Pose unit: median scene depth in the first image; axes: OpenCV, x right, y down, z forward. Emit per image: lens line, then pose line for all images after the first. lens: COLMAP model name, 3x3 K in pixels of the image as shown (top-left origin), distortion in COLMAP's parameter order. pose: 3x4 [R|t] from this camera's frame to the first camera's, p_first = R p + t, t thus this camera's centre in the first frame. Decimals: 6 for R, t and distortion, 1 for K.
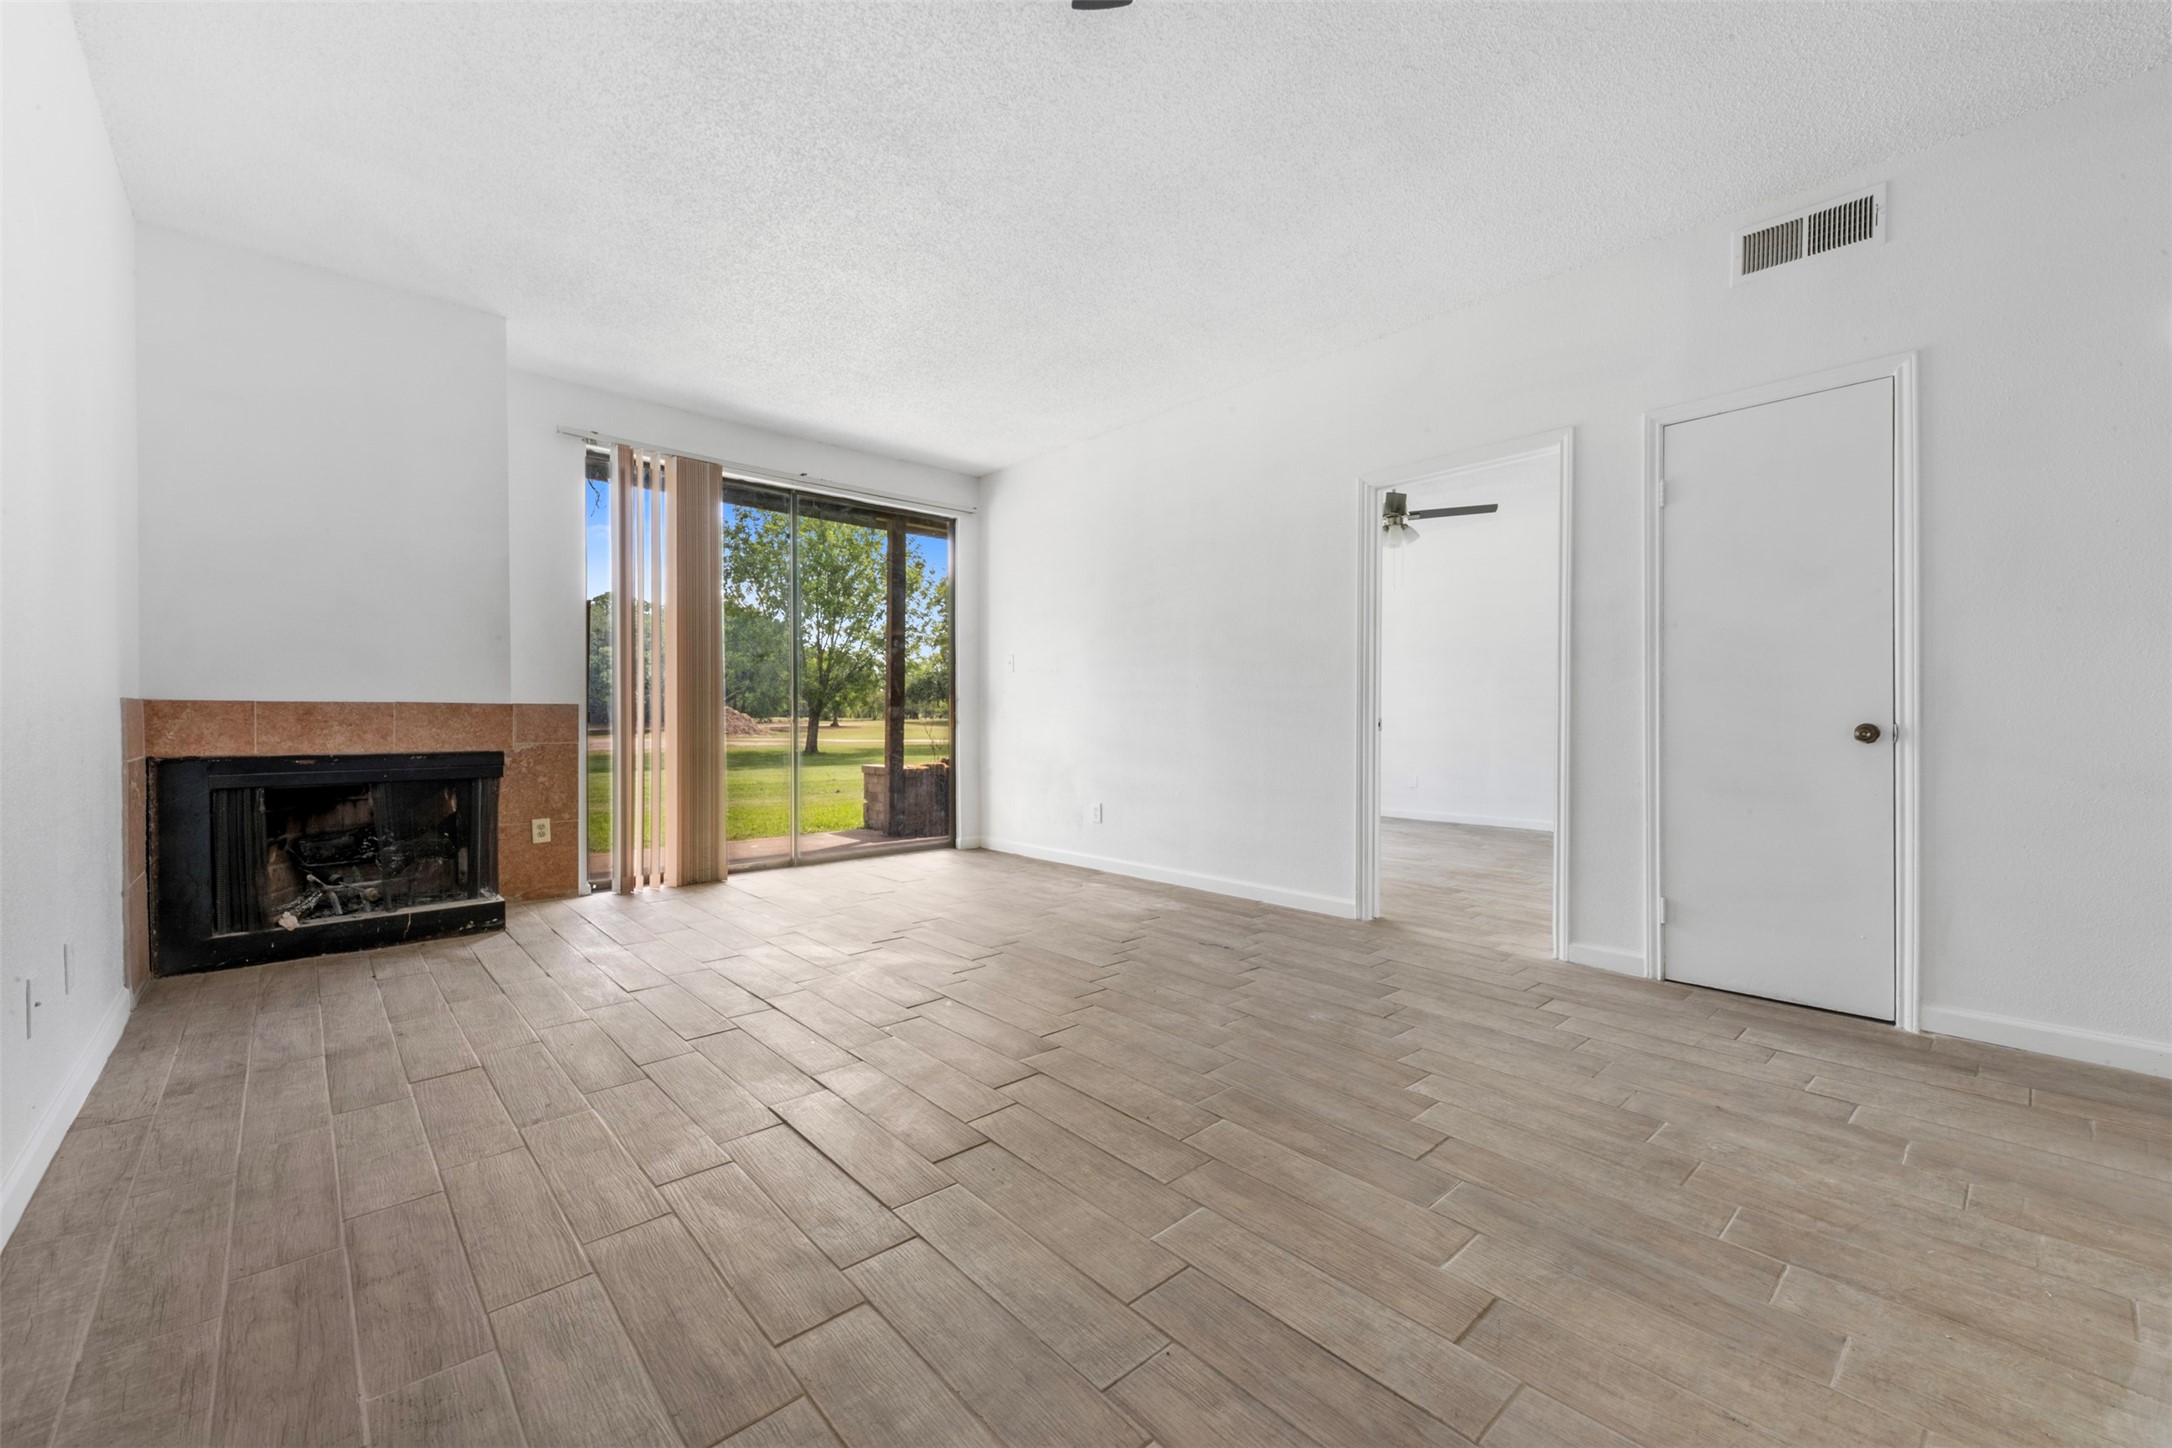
lens RADIAL K [[855.4, 0, 1083.2], [0, 855.4, 733.9], [0, 0, 1]] dist [0.021730, -0.011072]
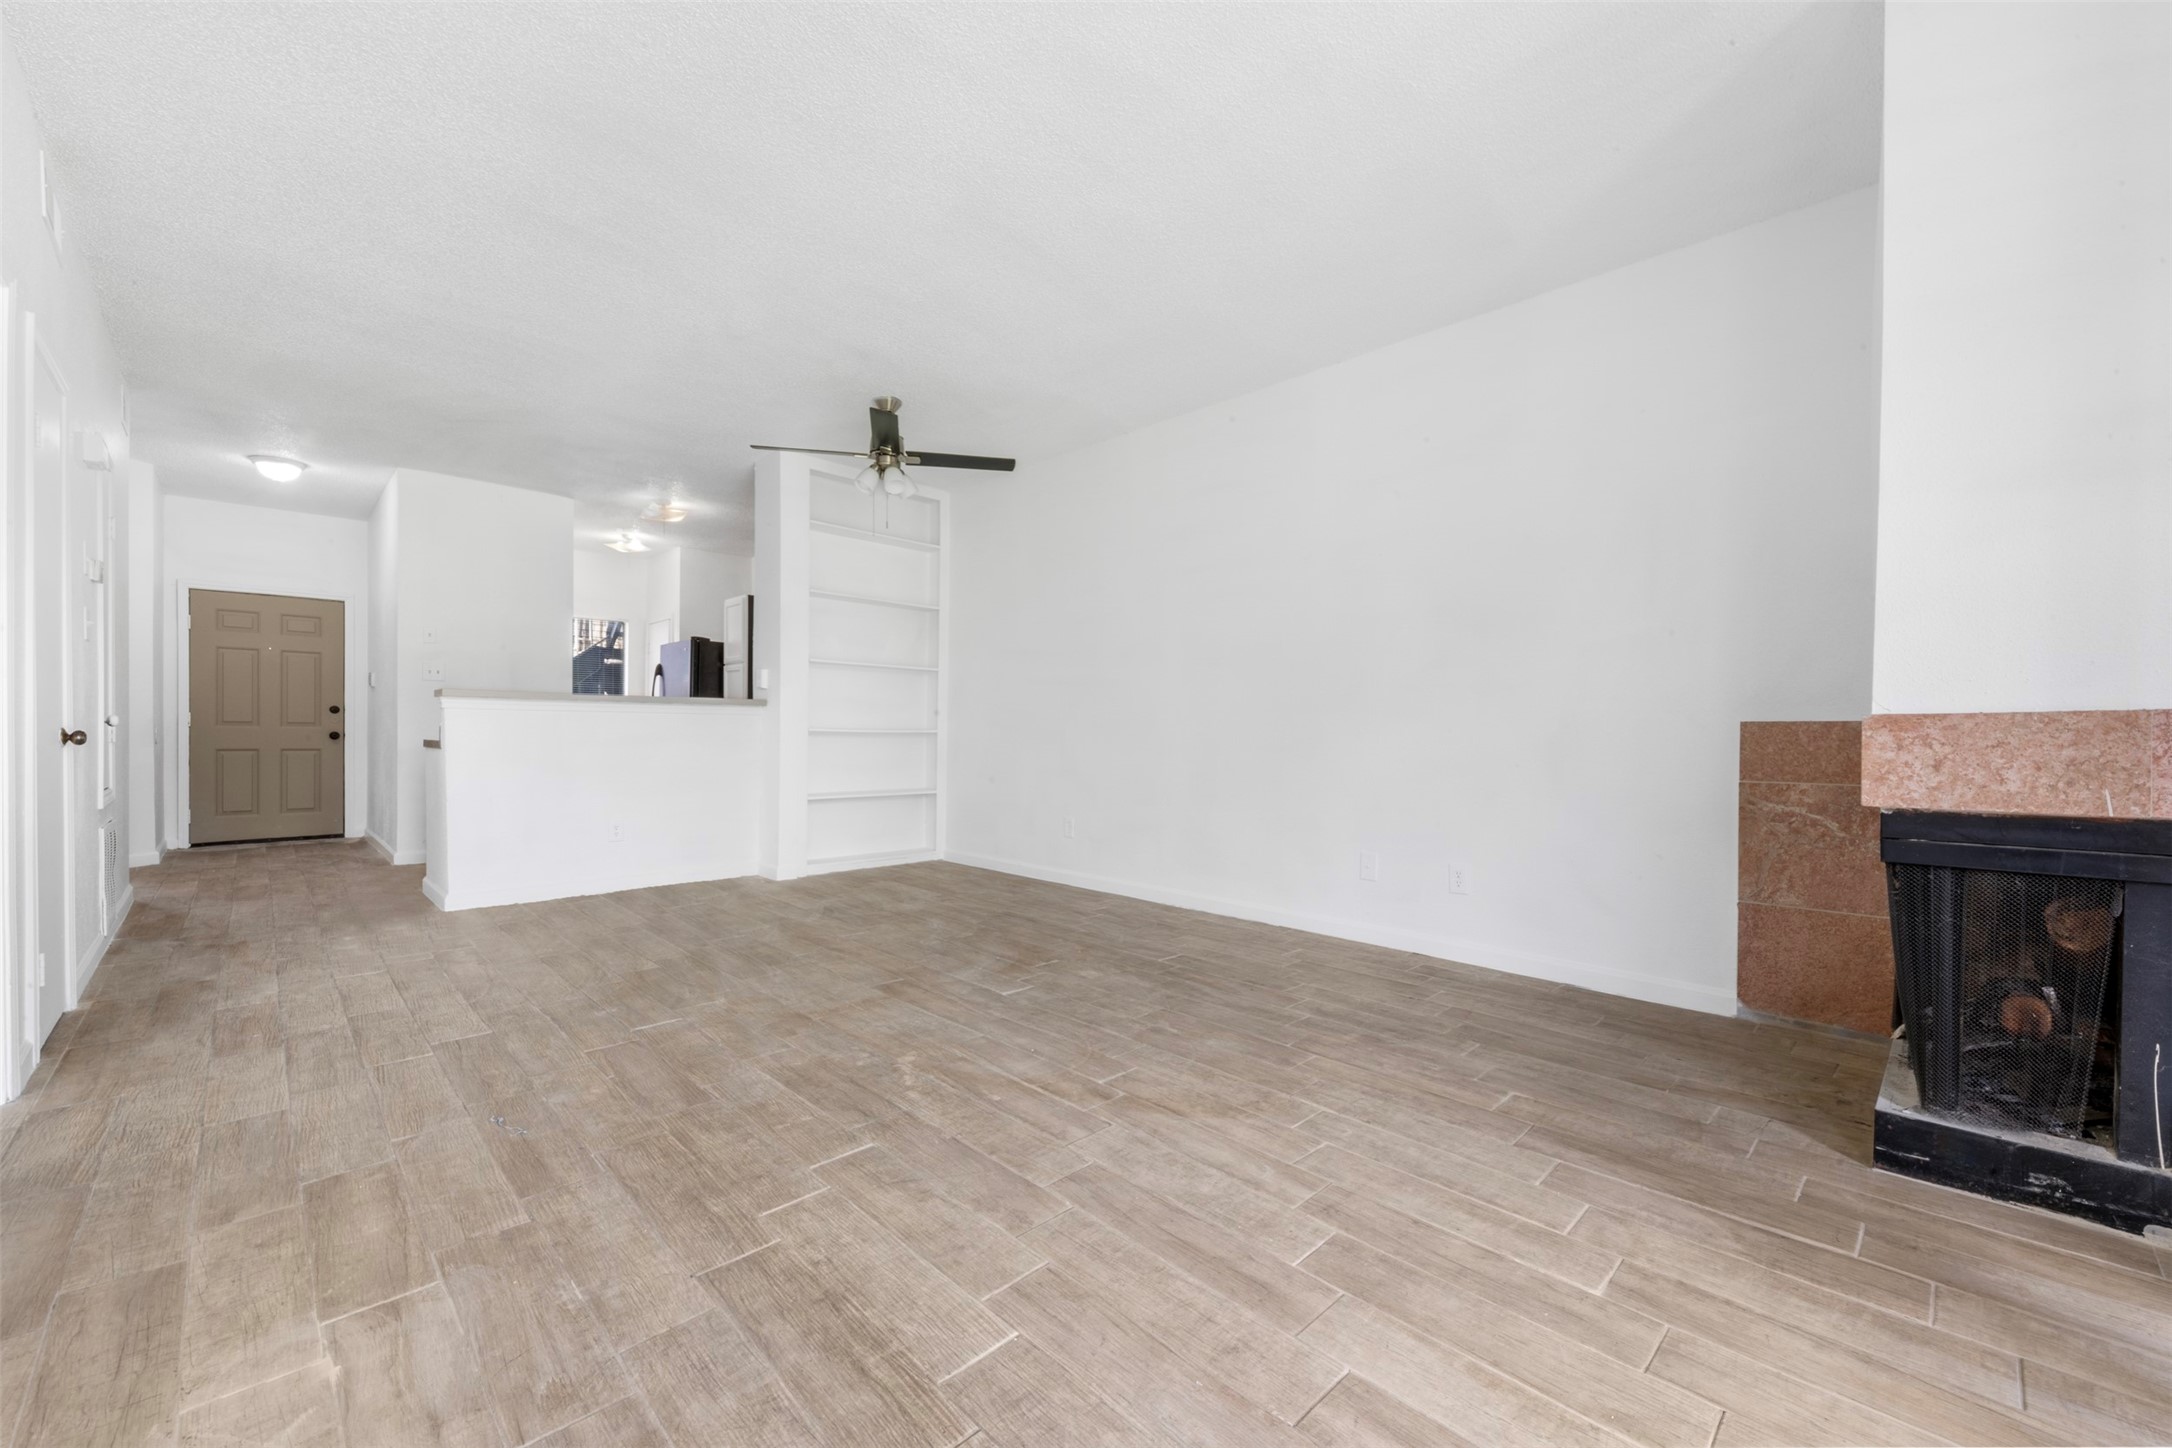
lens RADIAL K [[855.4, 0, 1083.2], [0, 855.4, 733.9], [0, 0, 1]] dist [0.021730, -0.011072]
pose [[-0.999272, -0.012041, -0.036189, -0.203460], [-0.012784, 0.999710, 0.020385, -0.029999], [0.035933, 0.020832, -0.999137, 1.577462]]
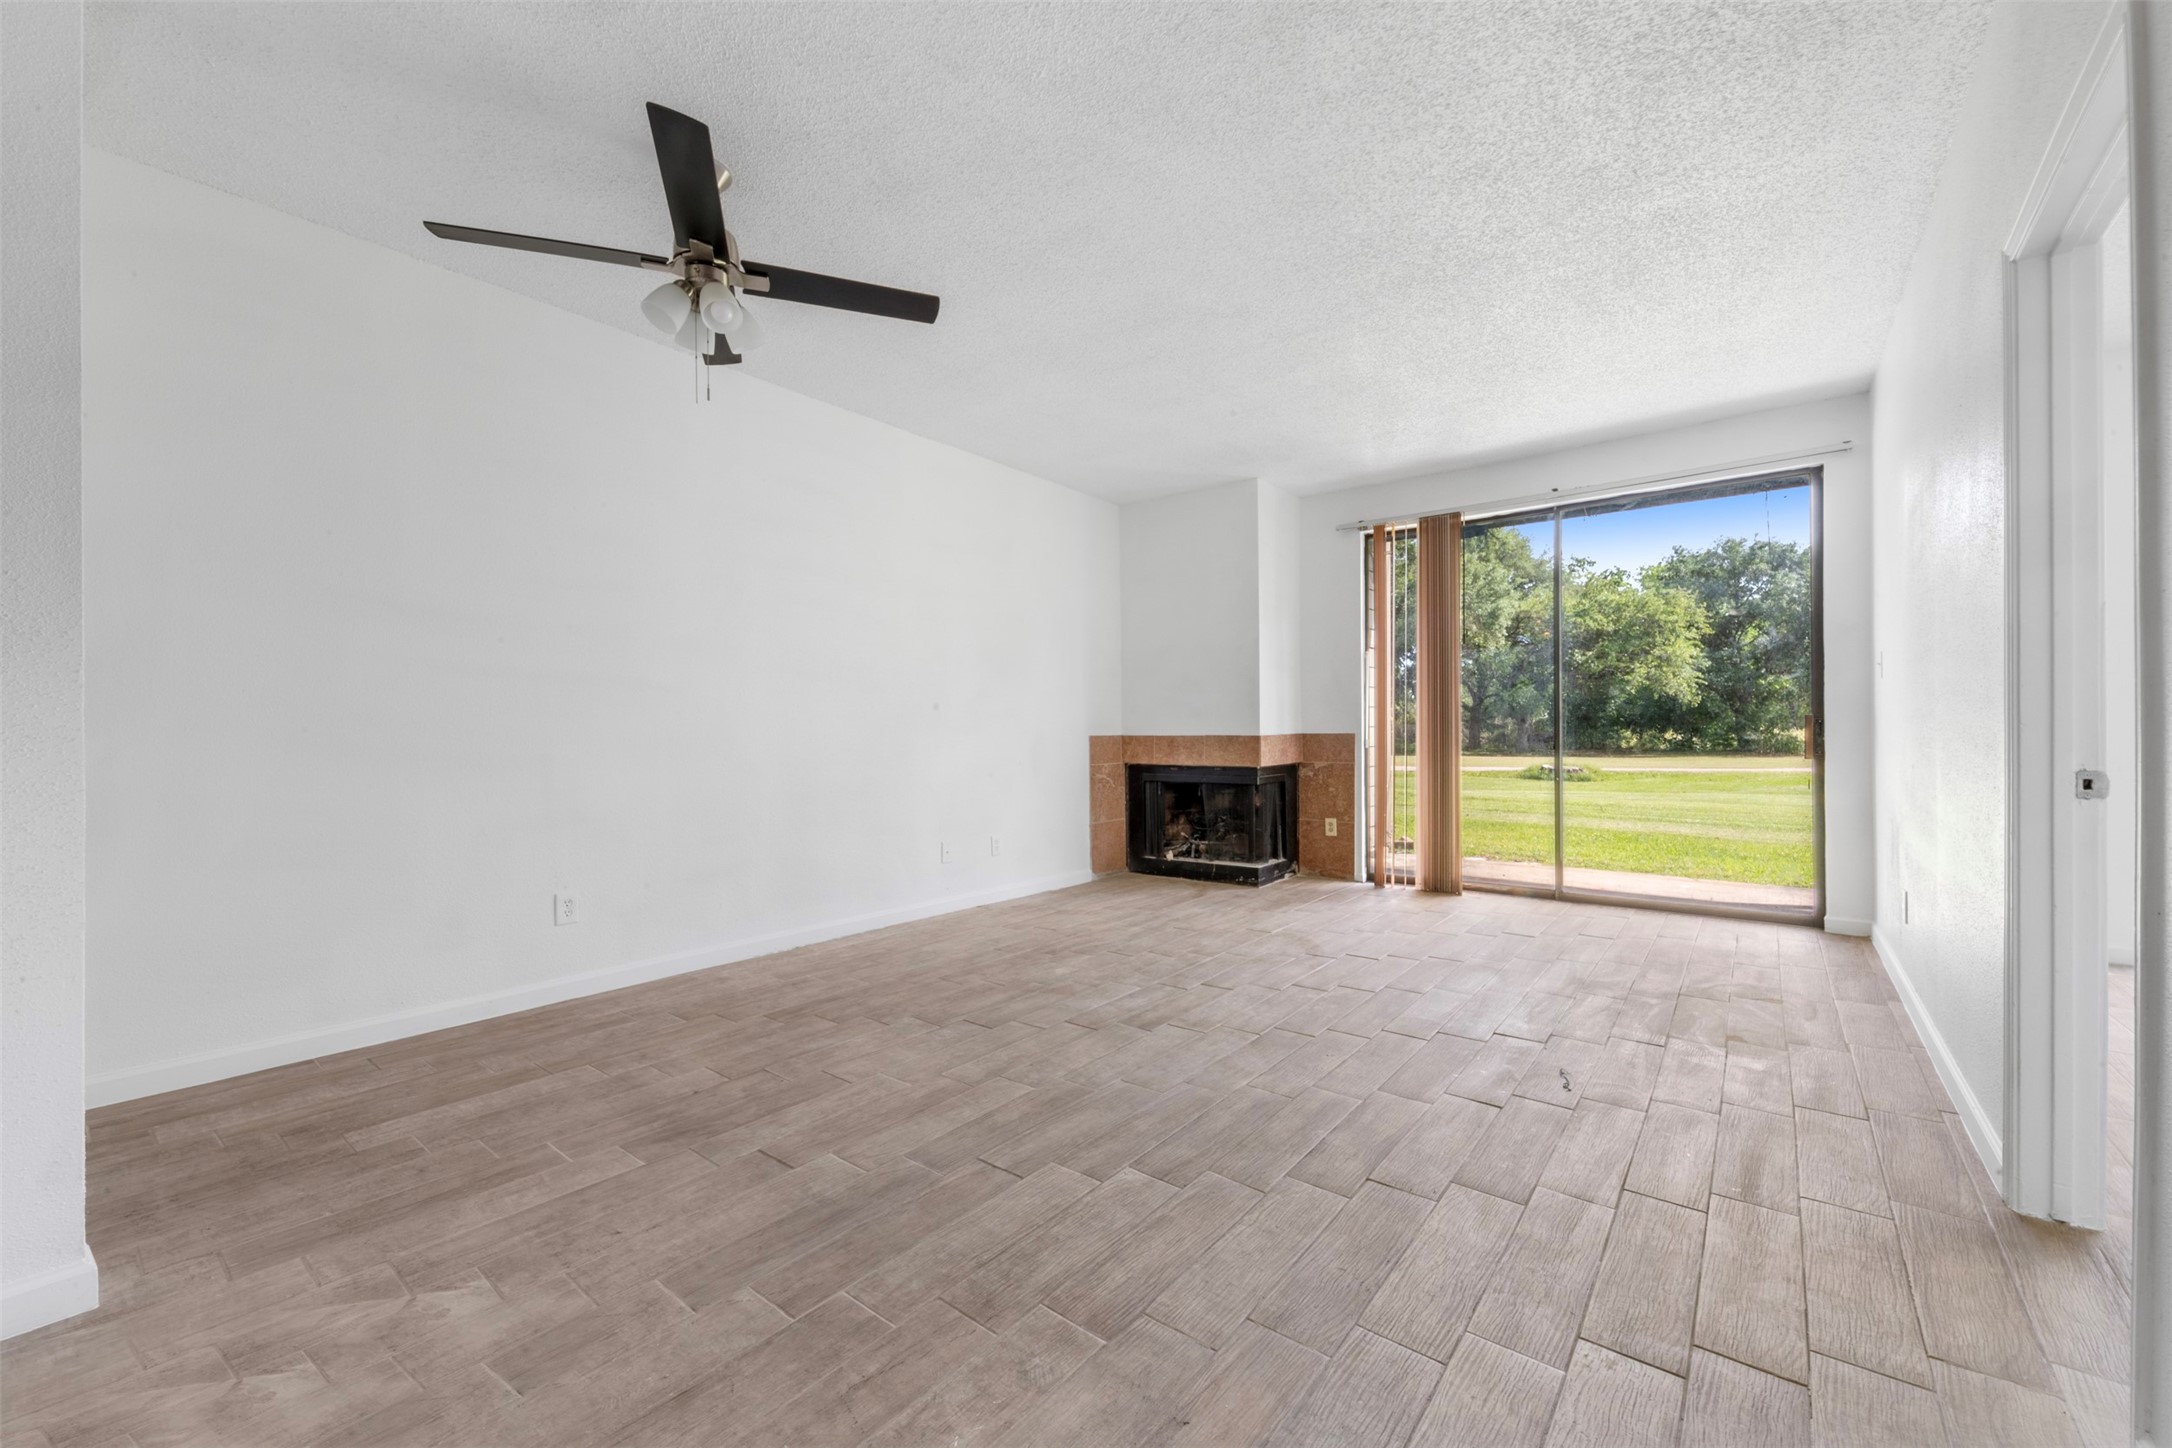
lens RADIAL K [[855.4, 0, 1083.2], [0, 855.4, 733.9], [0, 0, 1]] dist [0.021730, -0.011072]
pose [[0.164113, -0.001129, -0.986441, 0.785504], [-0.012064, 0.999922, -0.003152, -0.031050], [0.986368, 0.012418, 0.164086, 0.487194]]
